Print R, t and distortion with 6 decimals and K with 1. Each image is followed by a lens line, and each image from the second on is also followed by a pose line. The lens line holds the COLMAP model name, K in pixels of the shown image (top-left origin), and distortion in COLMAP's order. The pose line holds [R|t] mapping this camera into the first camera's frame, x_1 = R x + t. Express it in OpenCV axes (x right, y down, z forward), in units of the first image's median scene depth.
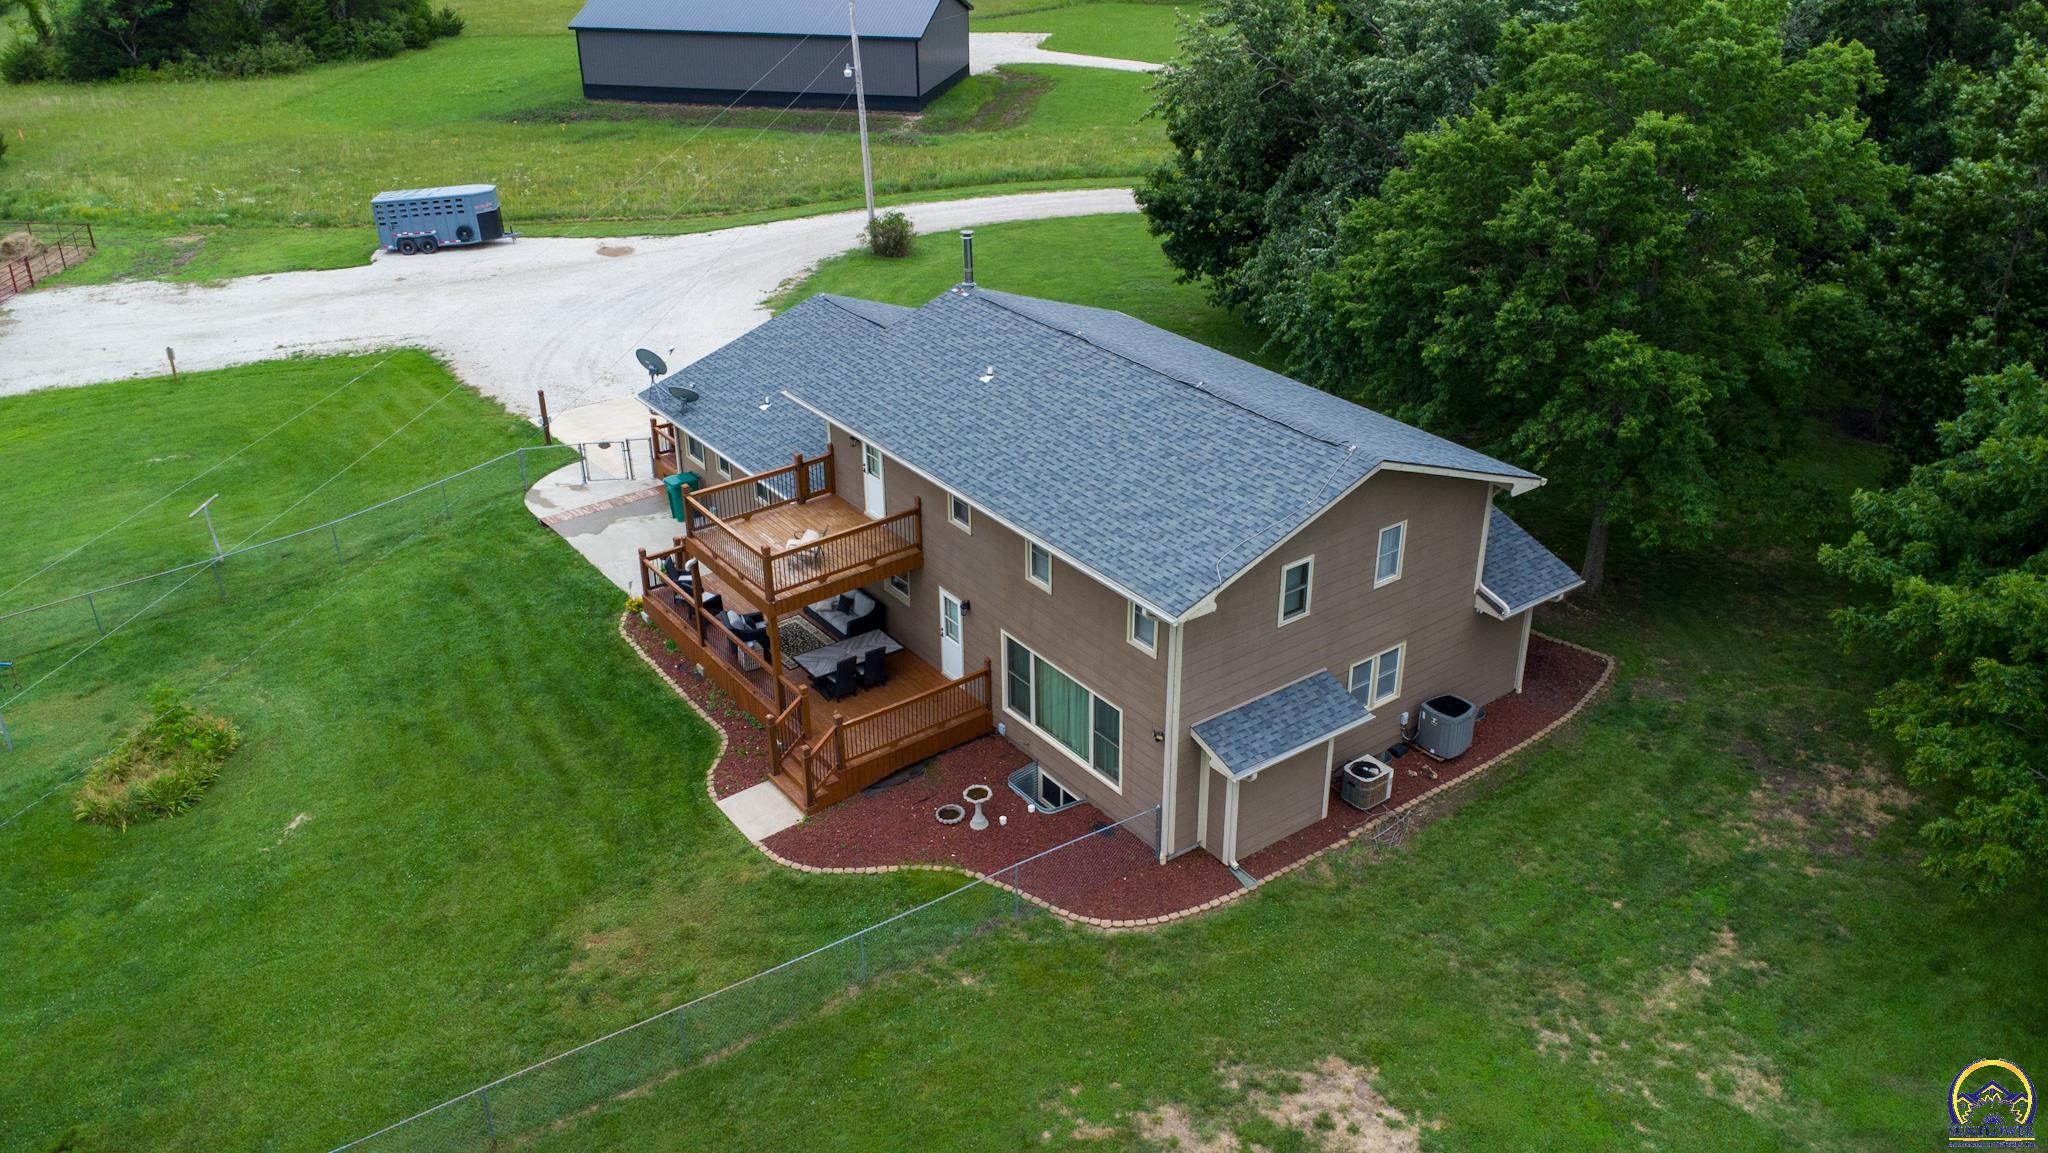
lens RADIAL K [[1592.3, 0, 1024.0], [0, 1592.3, 576.5], [0, 0, 1]] dist [0.020267, -0.000915]
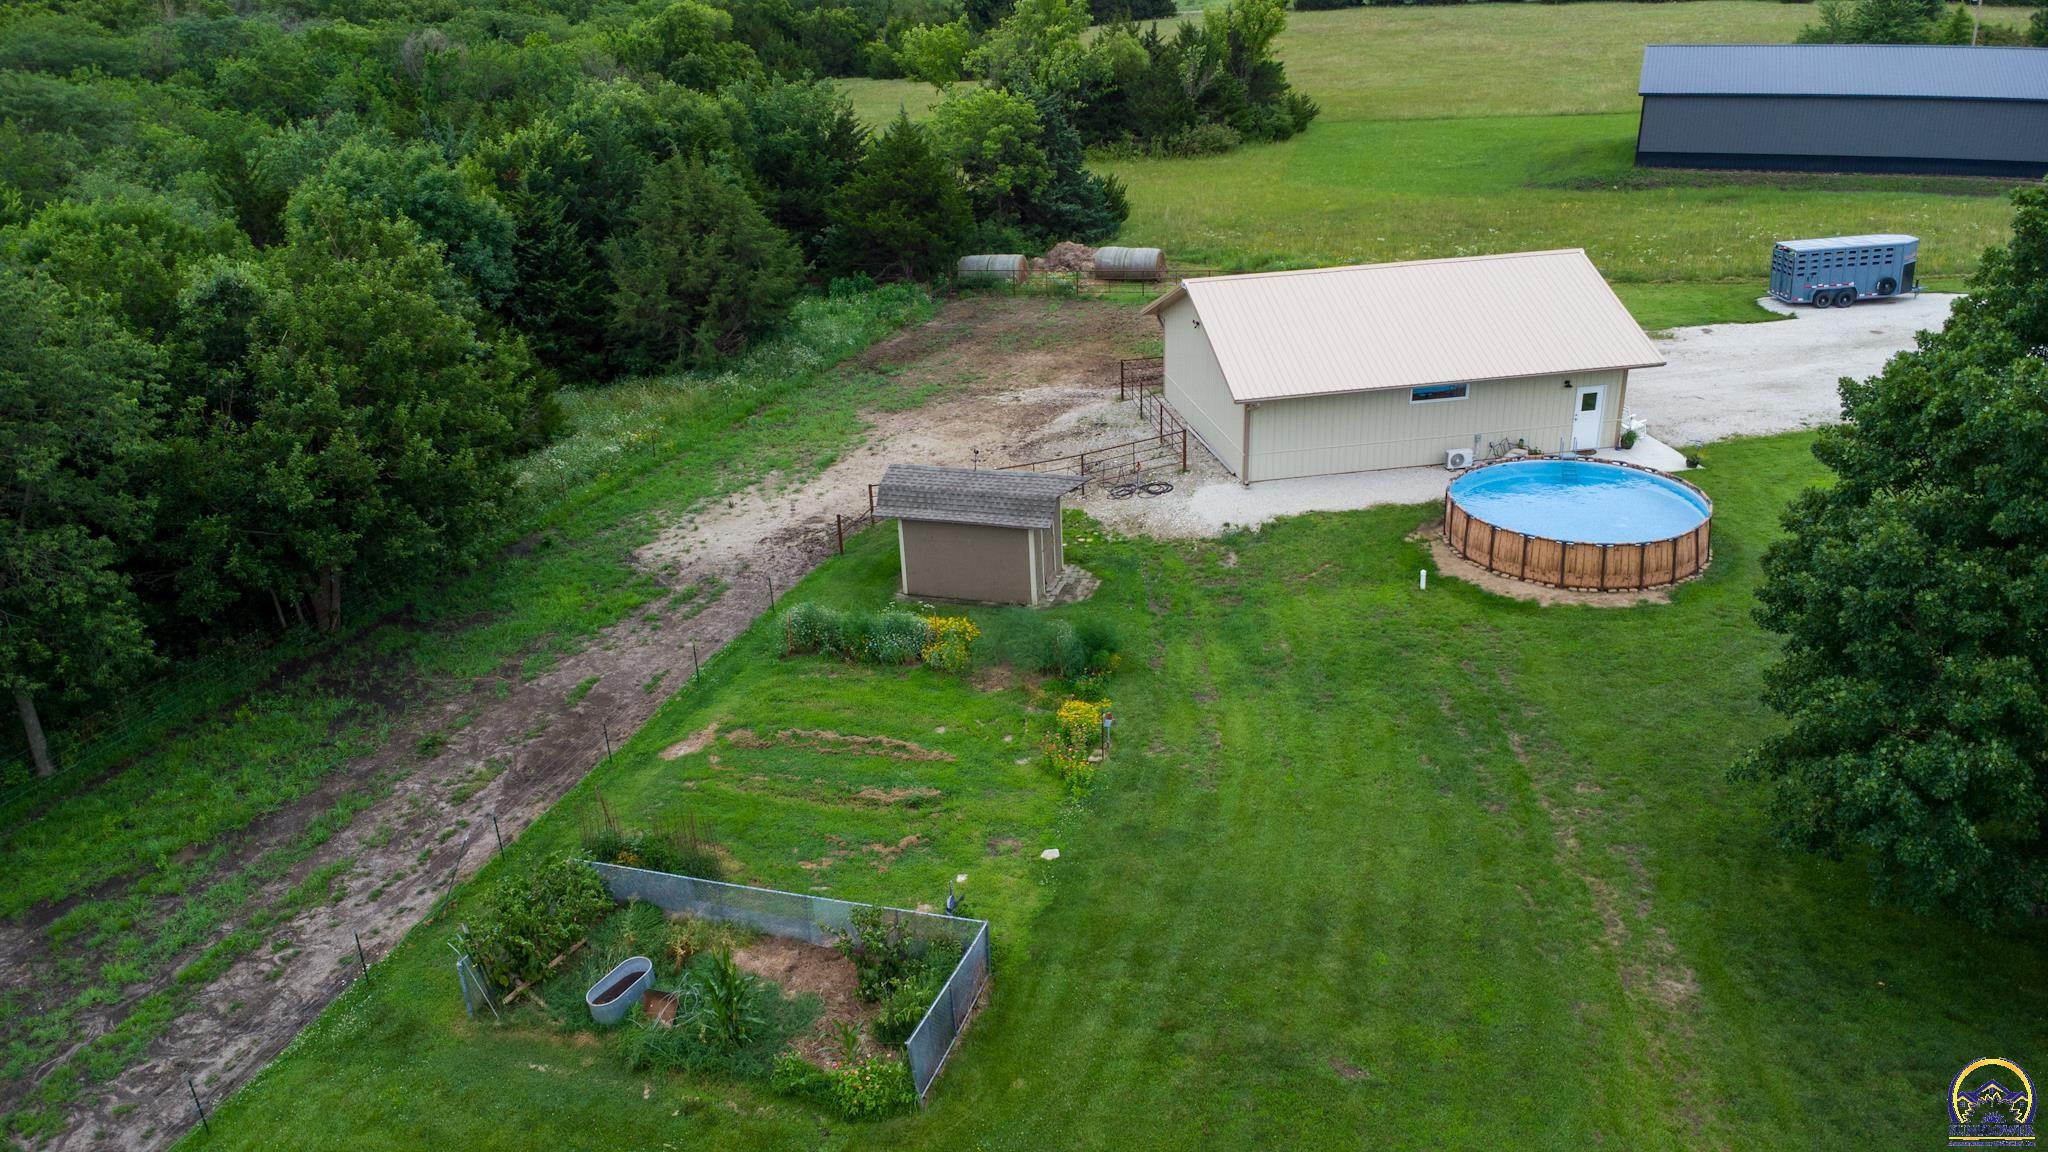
lens RADIAL K [[1471.1, 0, 1024.0], [0, 1471.1, 576.0], [0, 0, 1]] dist [0.054536, -0.074647]
pose [[0.985808, 0.042282, -0.162468, -1.394005], [-0.050684, 0.997564, -0.047920, 0.032244], [0.160046, 0.055475, 0.985550, 0.190730]]
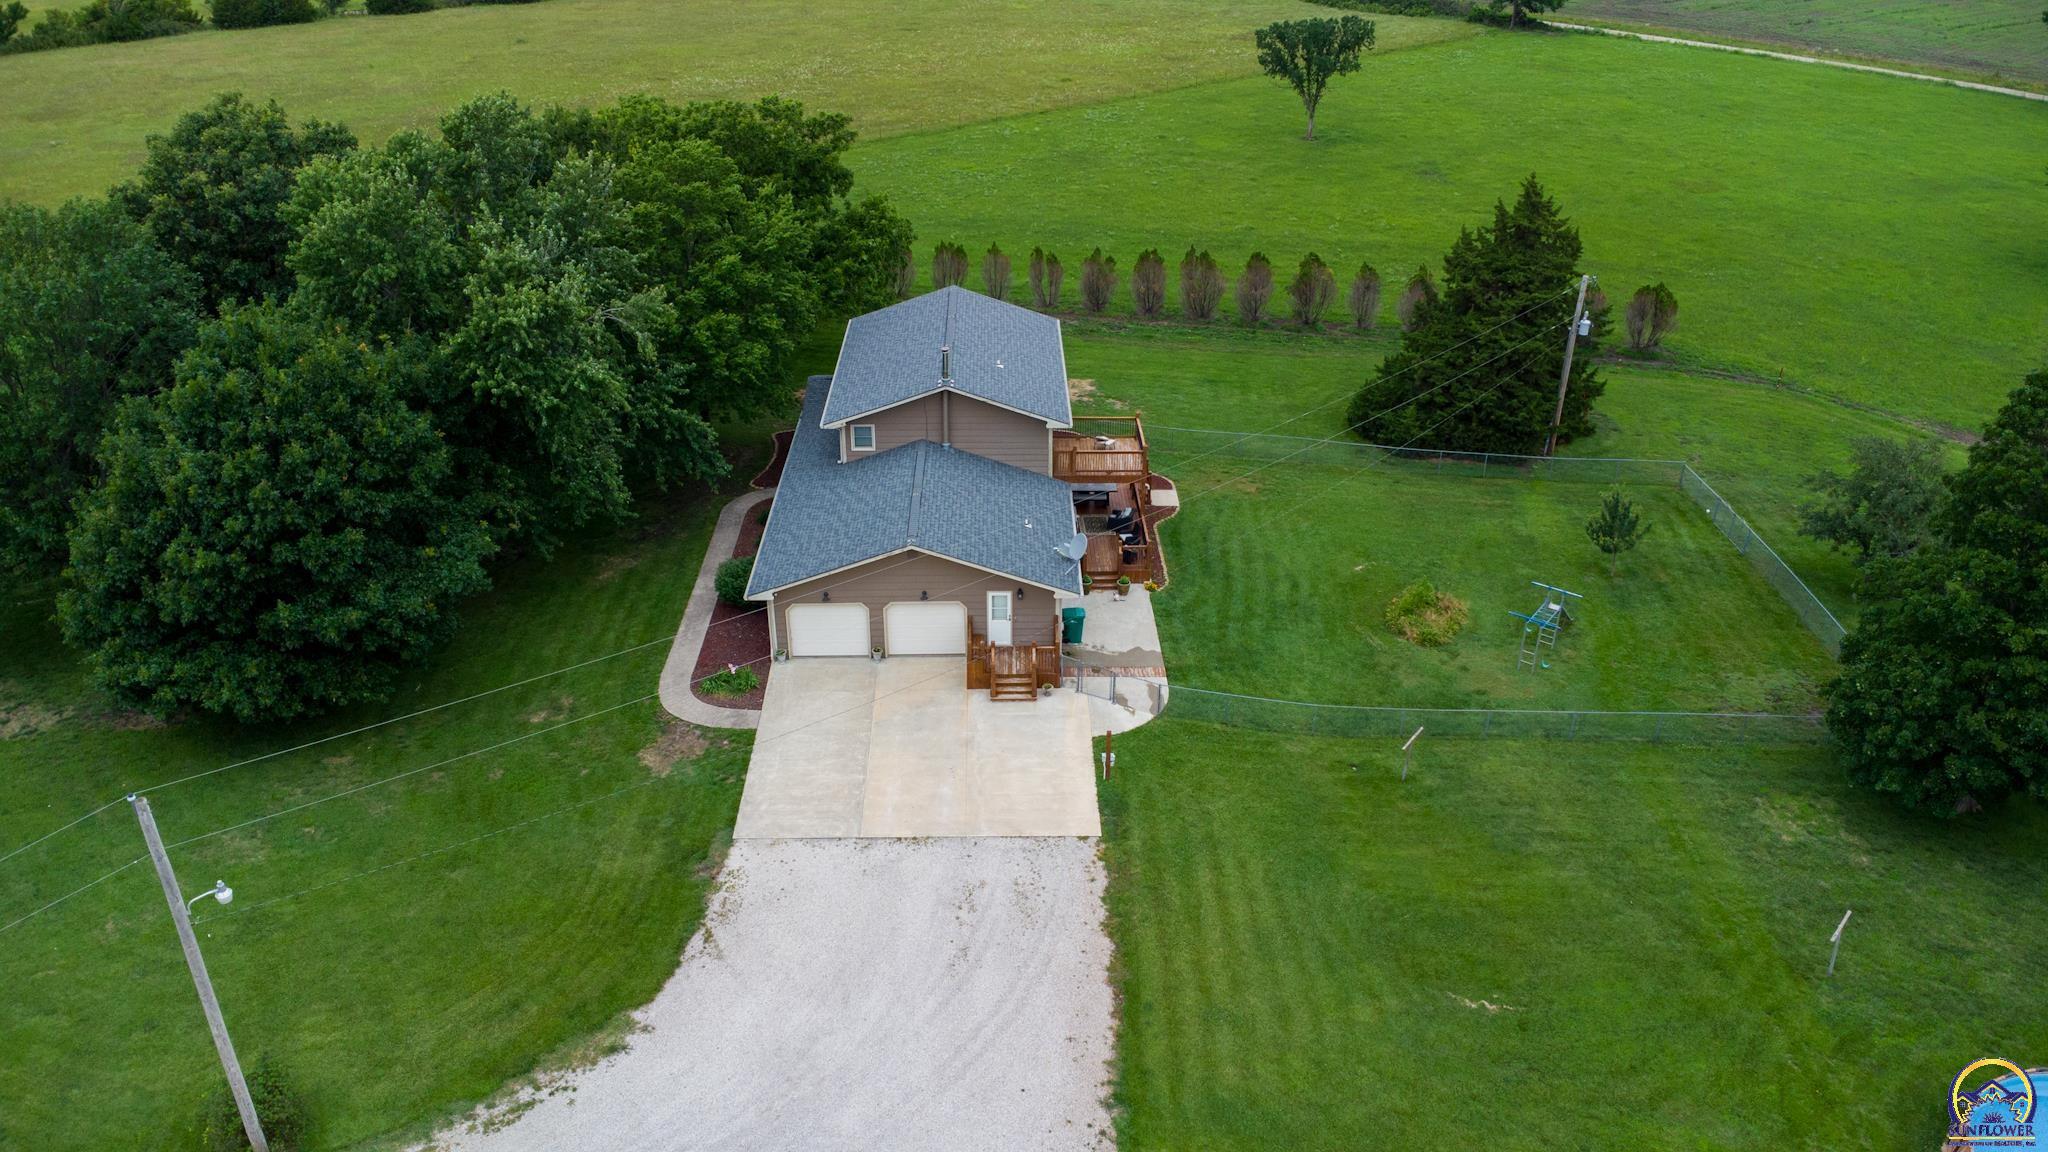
lens RADIAL K [[1495.3, 0, 1024.0], [0, 1495.3, 576.0], [0, 0, 1]] dist [0.023484, 0.001291]
pose [[-0.816274, -0.260274, 0.515707, -0.982864], [0.268695, 0.619220, 0.737814, -1.216575], [-0.511370, 0.740826, -0.435519, 1.851715]]
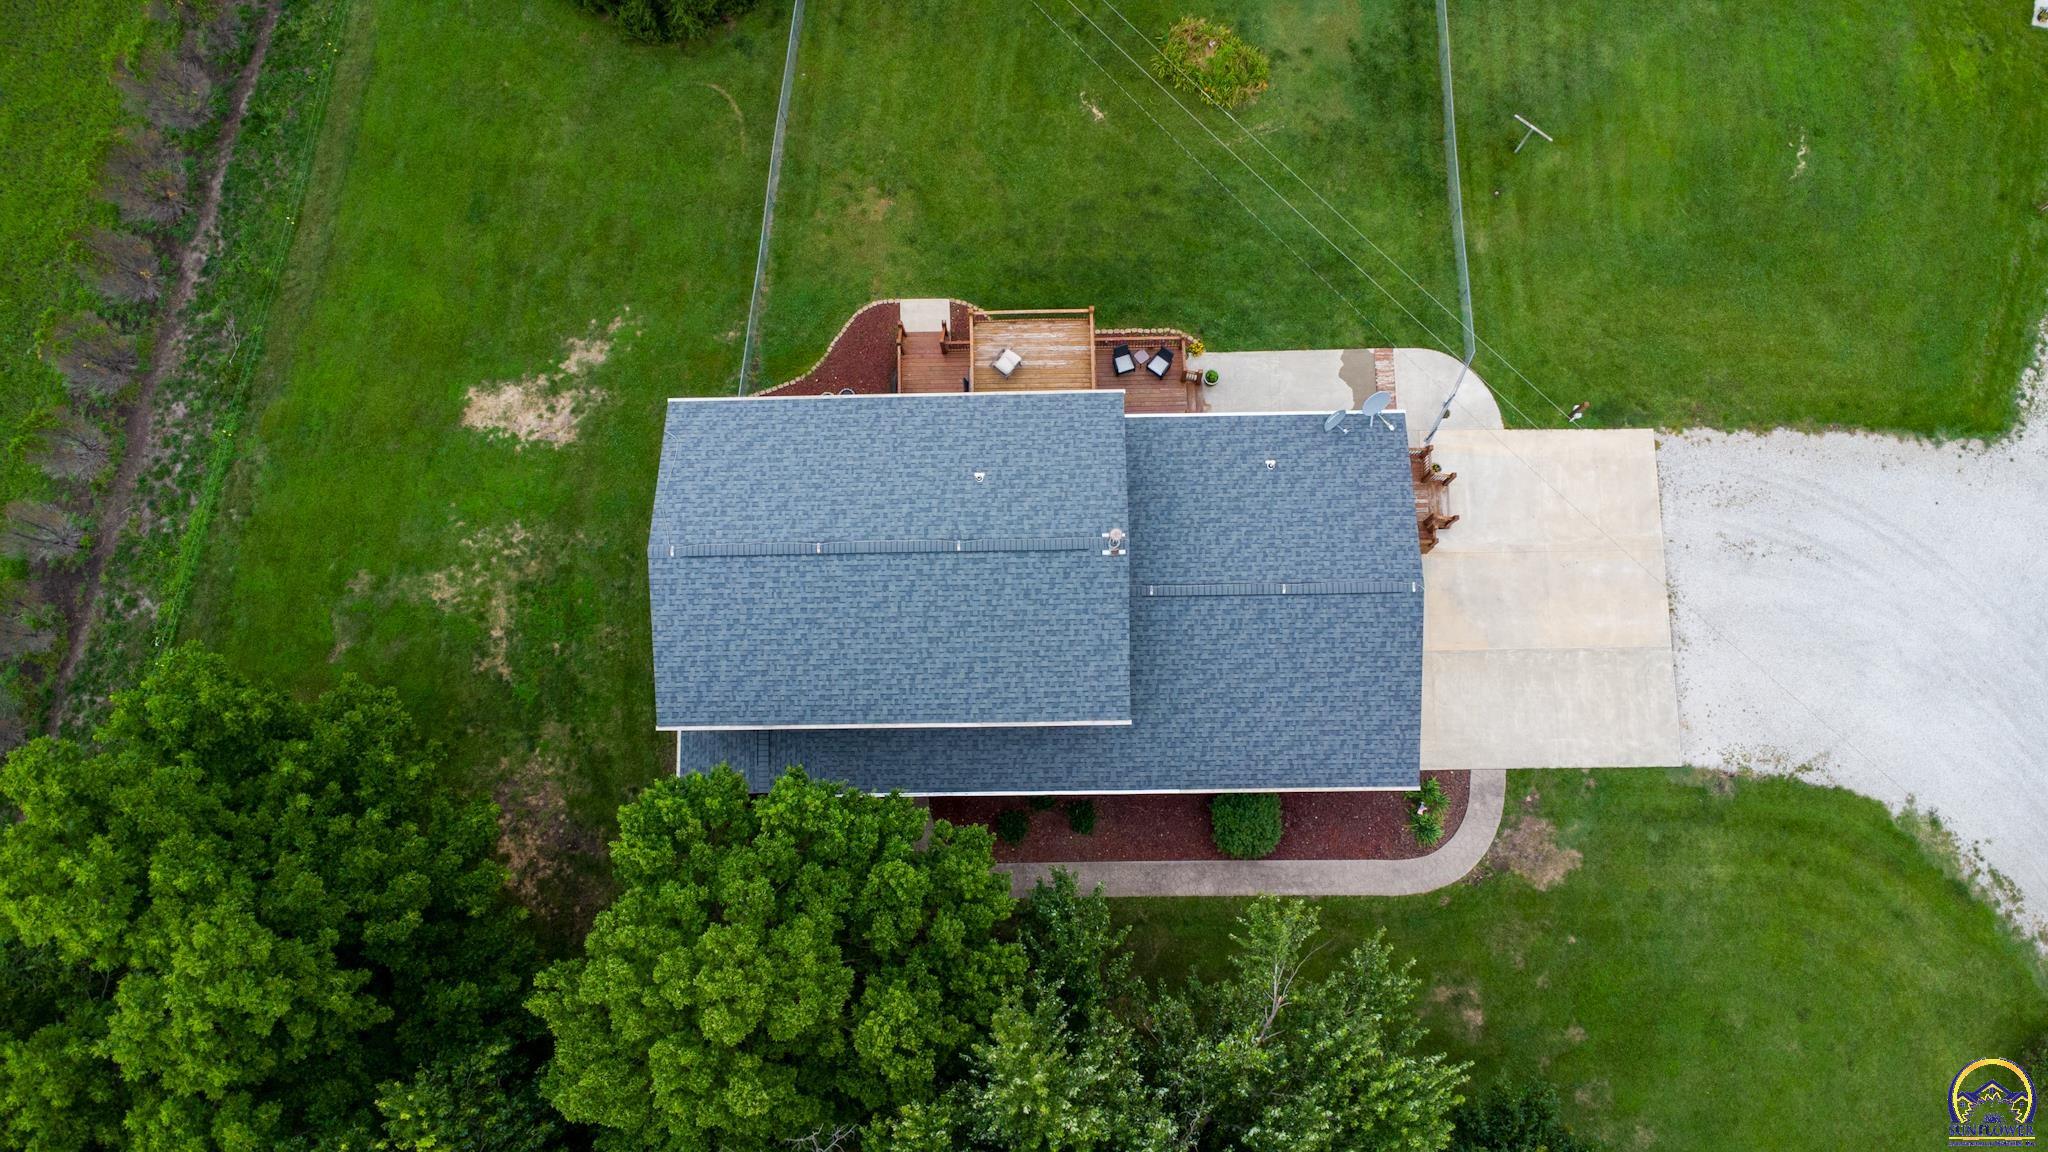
lens RADIAL K [[1471.1, 0, 1024.0], [0, 1471.1, 576.0], [0, 0, 1]] dist [0.054536, -0.074647]
pose [[-0.582110, 0.805526, -0.110798, 0.149610], [-0.346436, -0.122424, 0.930051, -1.221511], [0.735616, 0.579776, 0.350327, 0.610937]]
